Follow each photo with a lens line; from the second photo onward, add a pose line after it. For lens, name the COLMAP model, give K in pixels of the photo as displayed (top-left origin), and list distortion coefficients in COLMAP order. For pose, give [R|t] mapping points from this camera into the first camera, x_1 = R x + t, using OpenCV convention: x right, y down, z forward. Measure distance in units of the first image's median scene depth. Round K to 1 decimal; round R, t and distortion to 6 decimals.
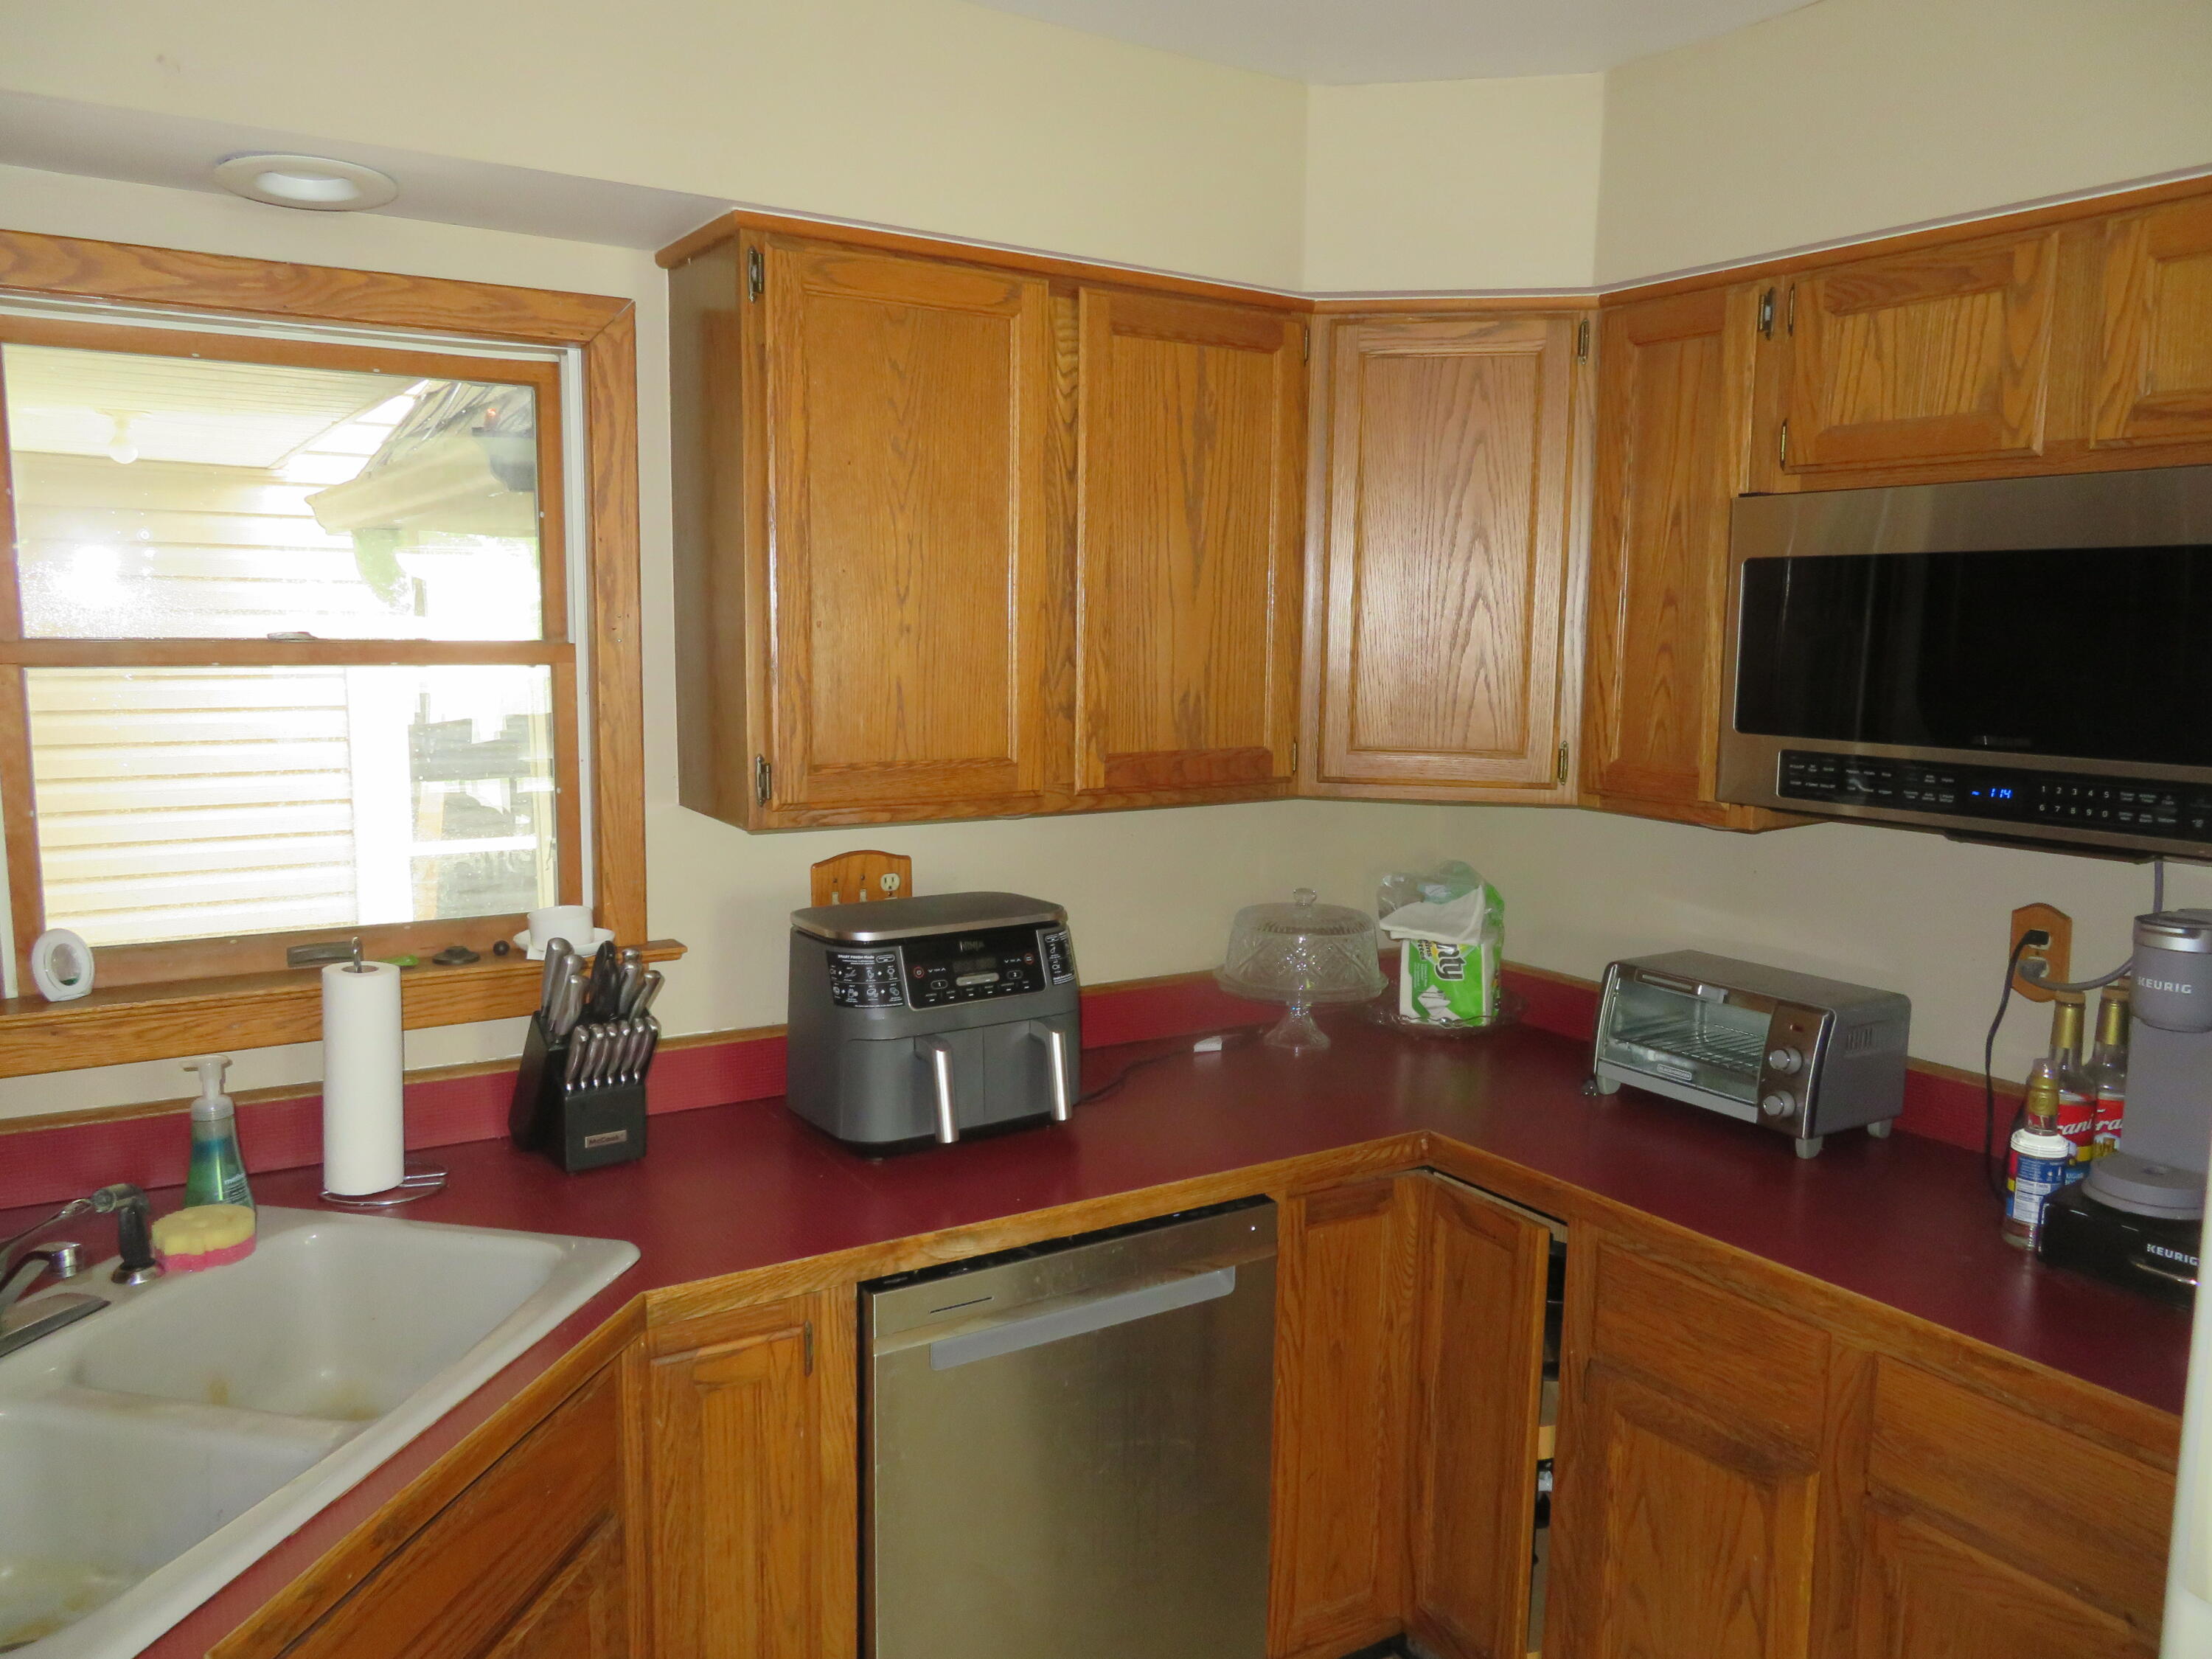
lens RADIAL K [[1570.2, 0, 1106.0], [0, 1570.2, 829.5], [0, 0, 1]] dist [-0.008492, 0.000594]
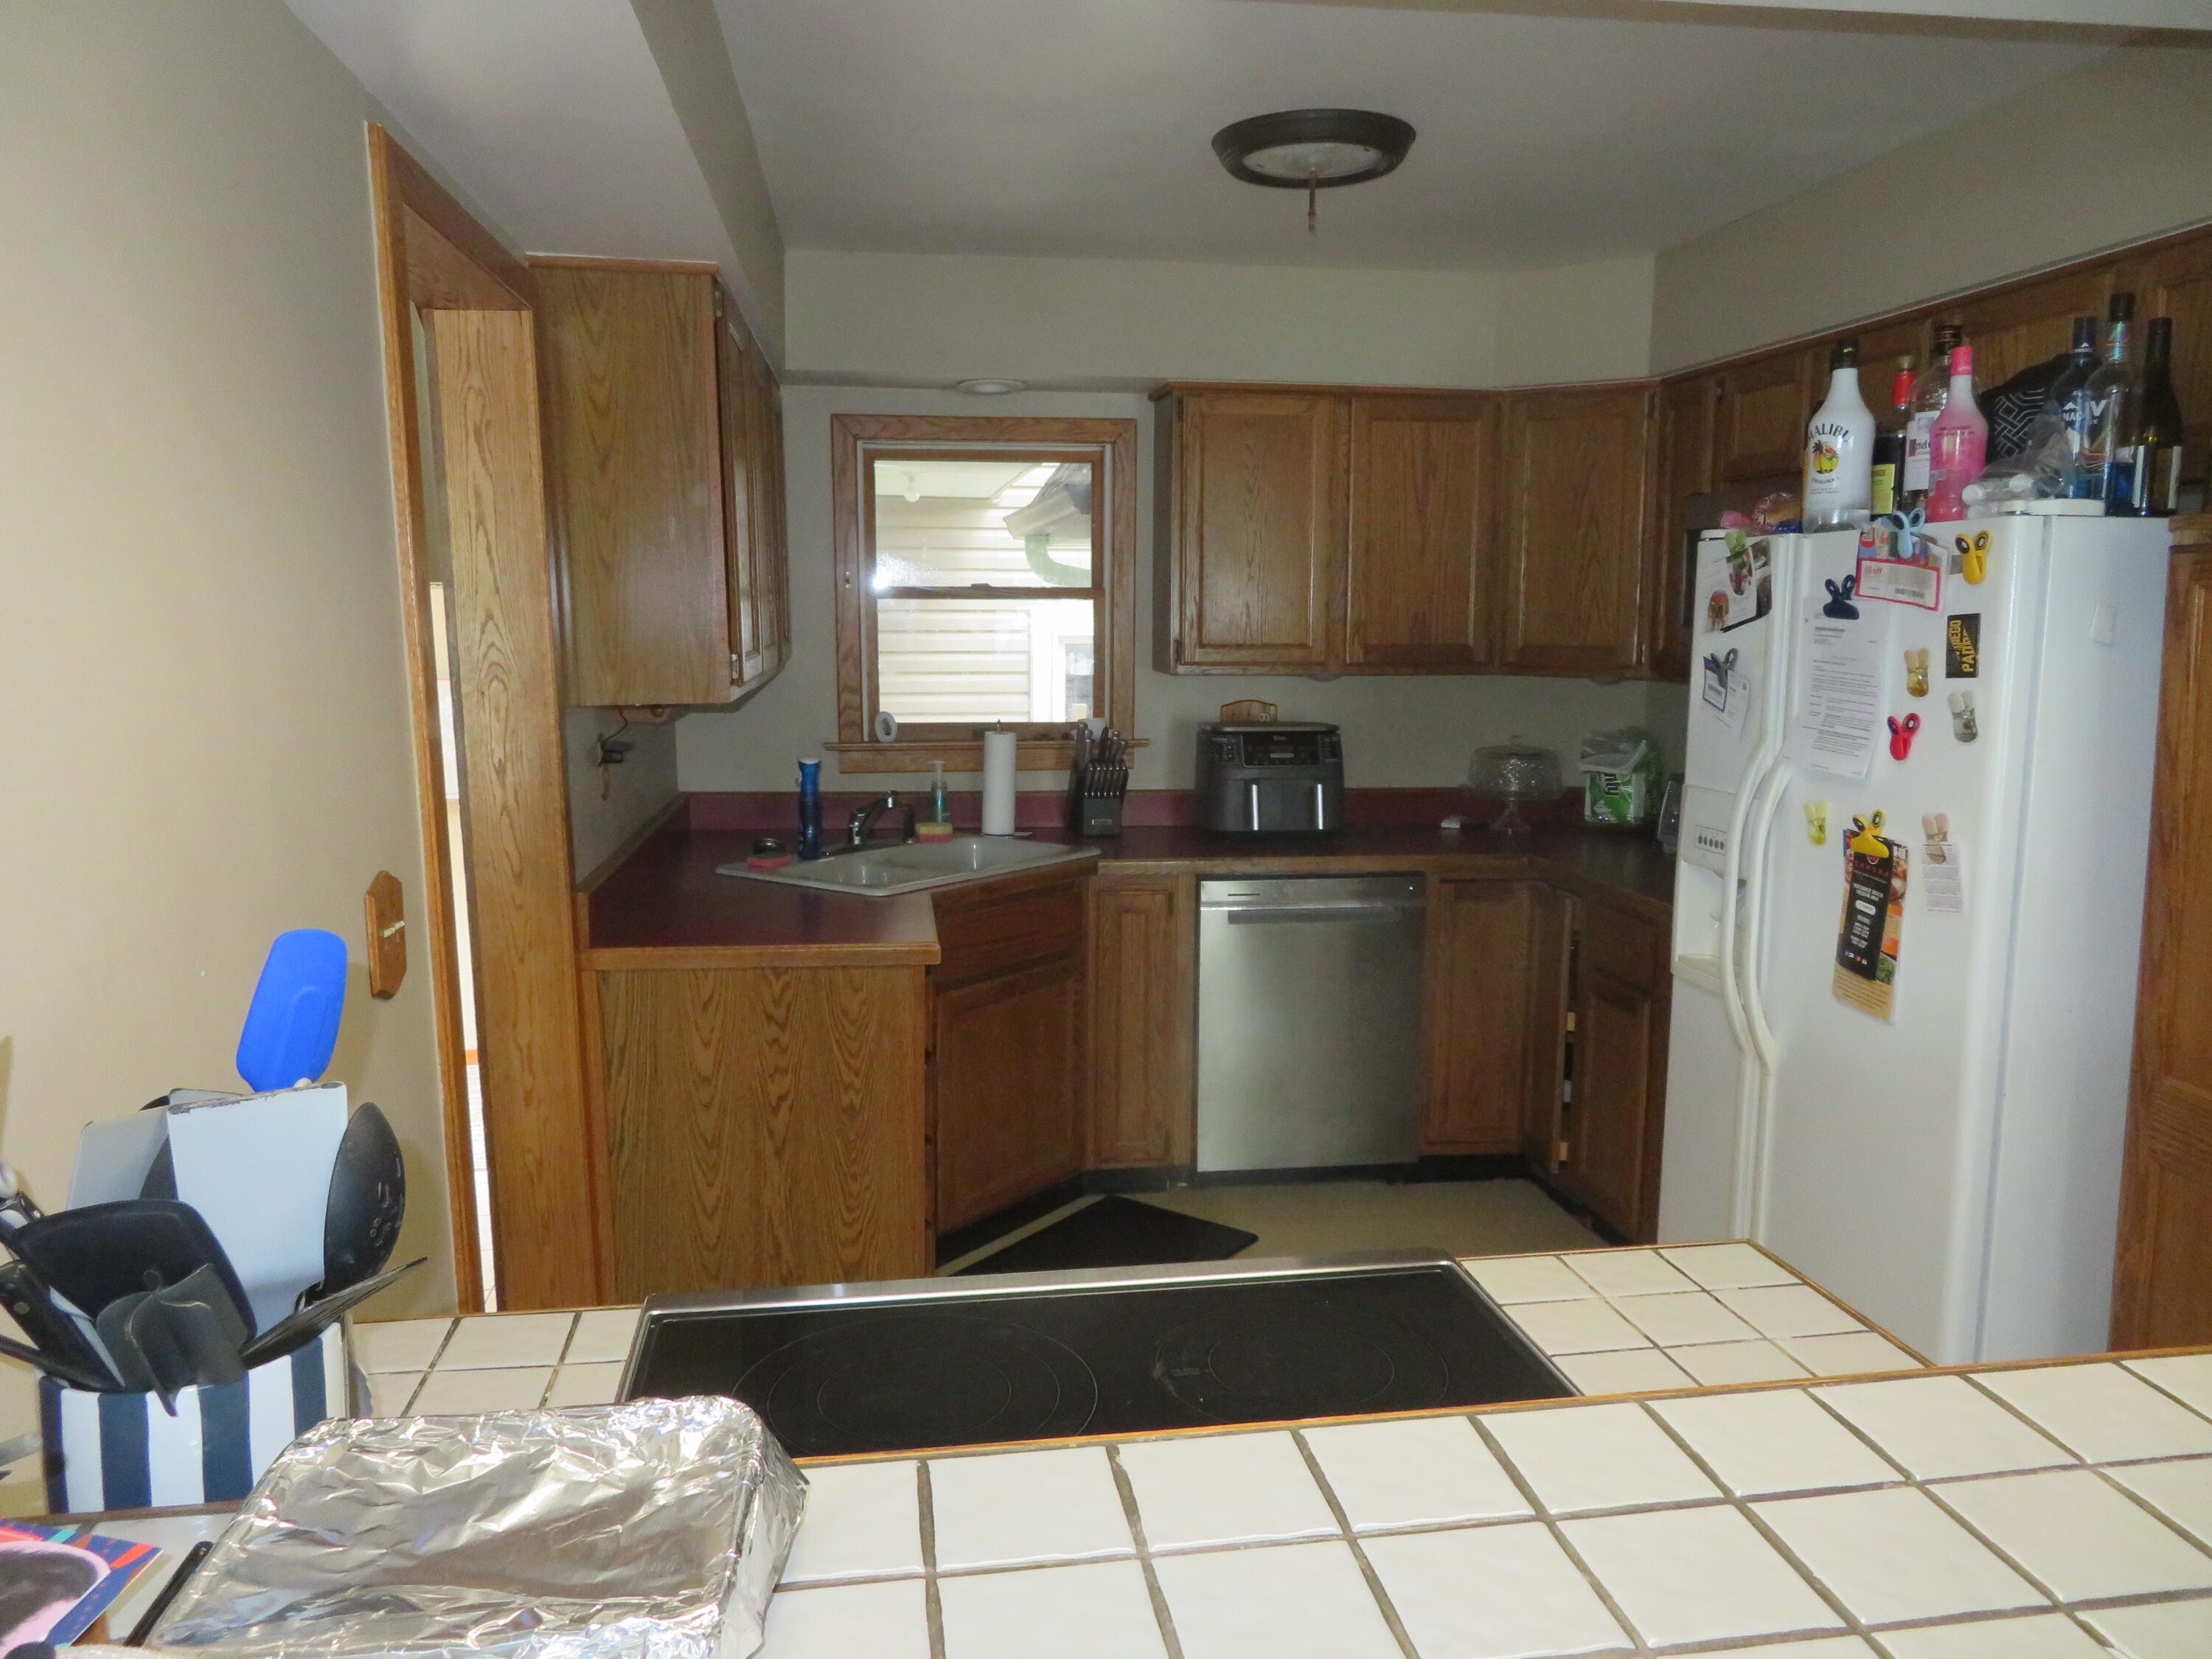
lens RADIAL K [[1513.3, 0, 1106.0], [0, 1513.3, 829.5], [0, 0, 1]] dist [-0.044034, 0.000904]
pose [[0.913101, 0.047823, -0.404919, 0.477564], [-0.043451, 0.998856, 0.019986, 0.156449], [0.405411, -0.000655, 0.914134, -0.801007]]
